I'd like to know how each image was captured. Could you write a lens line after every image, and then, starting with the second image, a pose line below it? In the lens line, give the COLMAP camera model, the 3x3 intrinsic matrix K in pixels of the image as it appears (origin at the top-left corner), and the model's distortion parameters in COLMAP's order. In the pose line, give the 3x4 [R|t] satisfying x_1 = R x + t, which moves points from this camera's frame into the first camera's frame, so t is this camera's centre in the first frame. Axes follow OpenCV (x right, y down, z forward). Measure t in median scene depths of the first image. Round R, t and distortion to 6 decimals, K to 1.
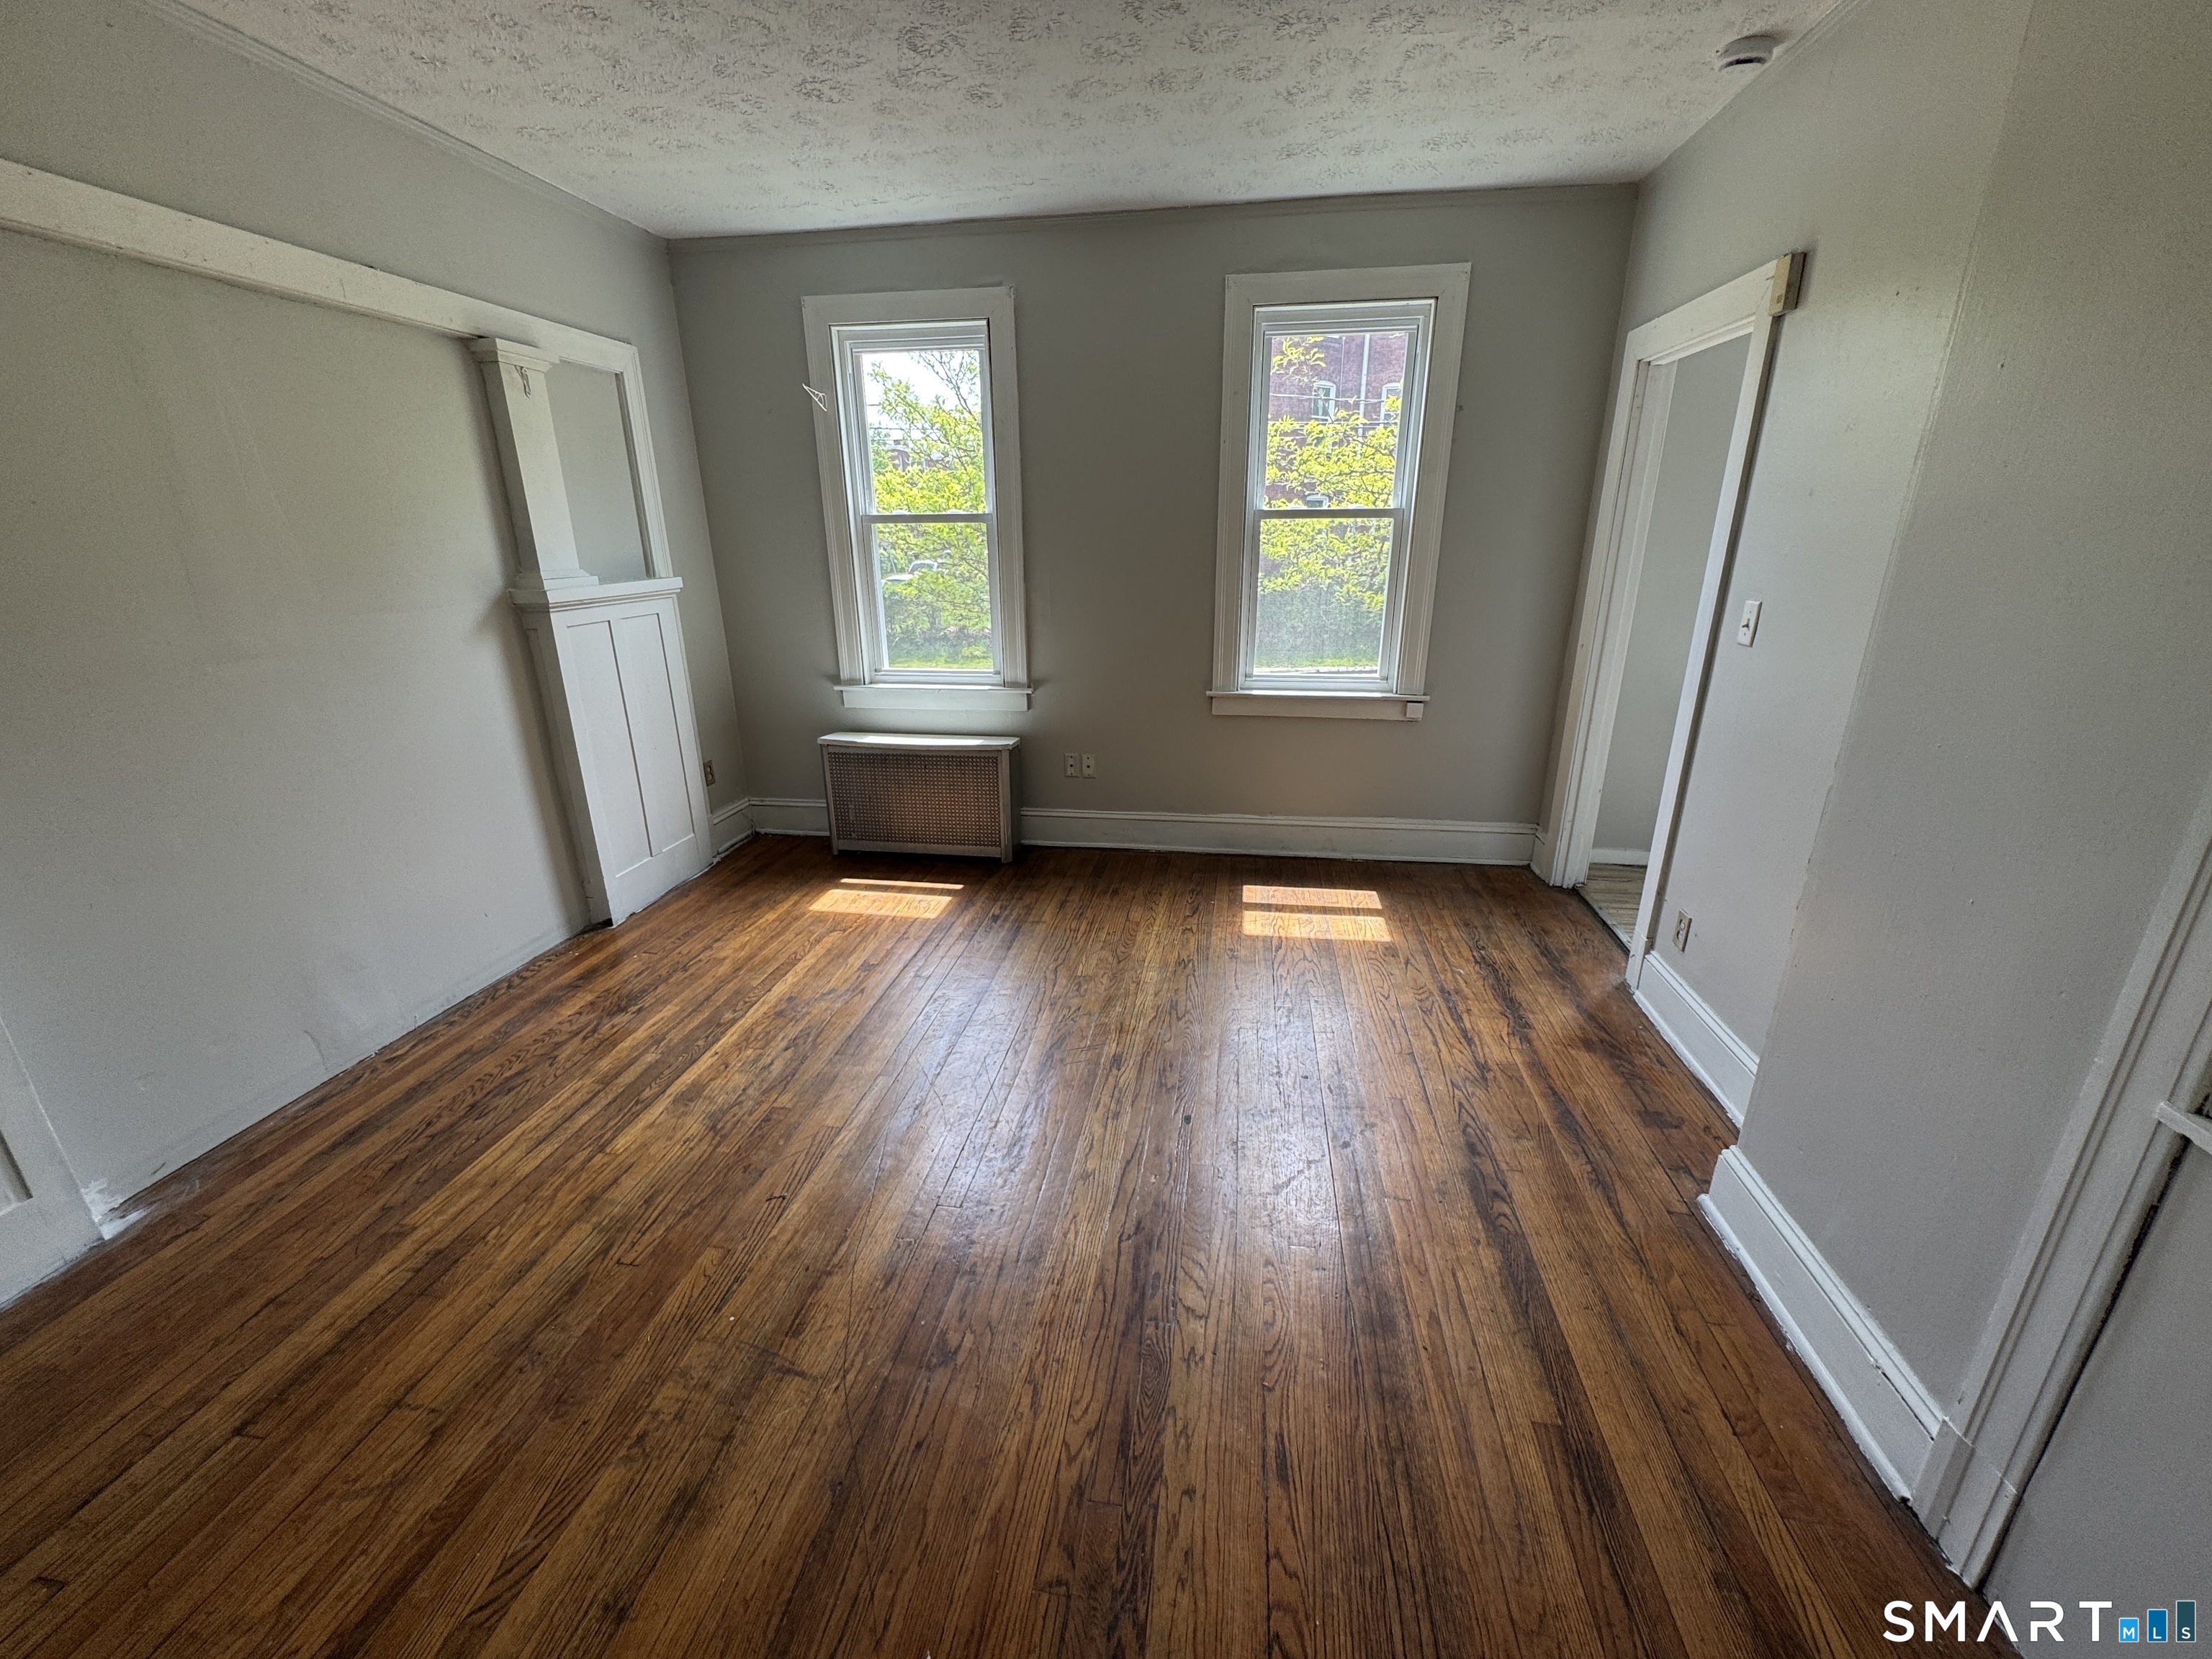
lens RADIAL K [[886.0, 0, 1106.8], [0, 886.0, 831.0], [0, 0, 1]] dist [0.001691, -0.000255]
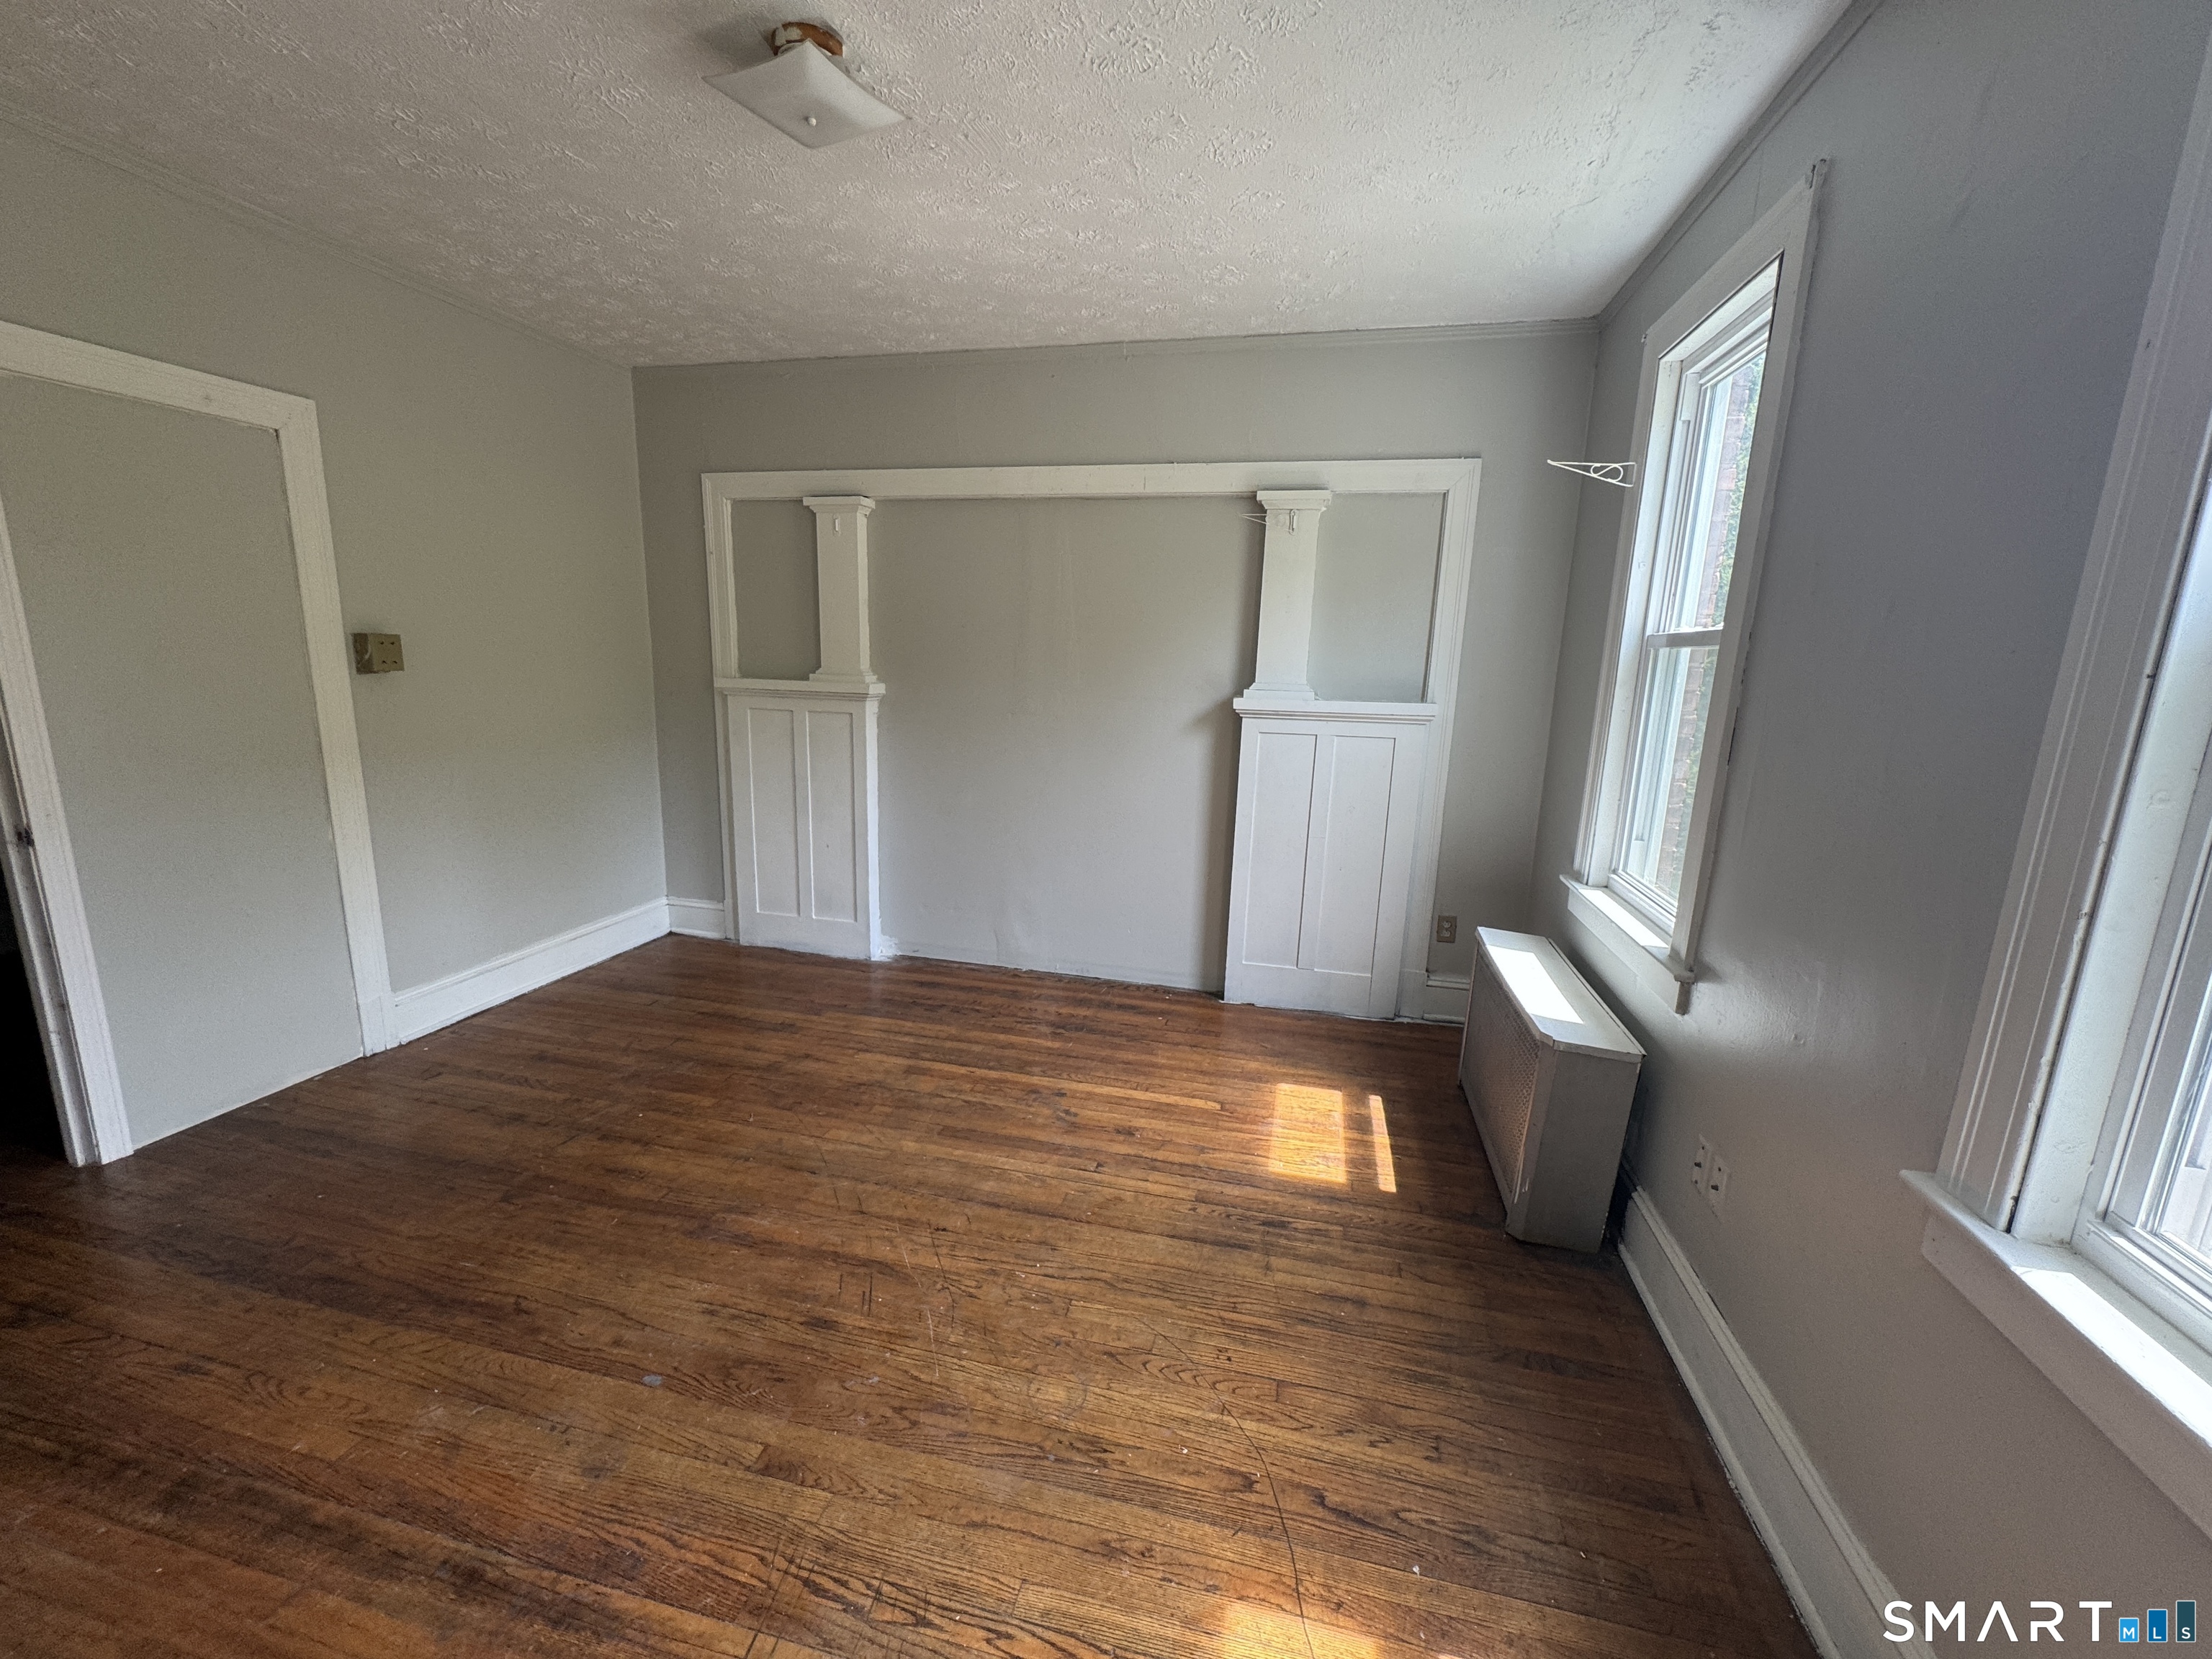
lens RADIAL K [[886.0, 0, 1105.5], [0, 886.0, 828.7], [0, 0, 1]] dist [0.001691, -0.000255]
pose [[-0.079084, 0.198370, -0.976932, 0.571462], [-0.348046, 0.912836, 0.213529, -0.323503], [0.934136, 0.356904, -0.003149, 0.965913]]
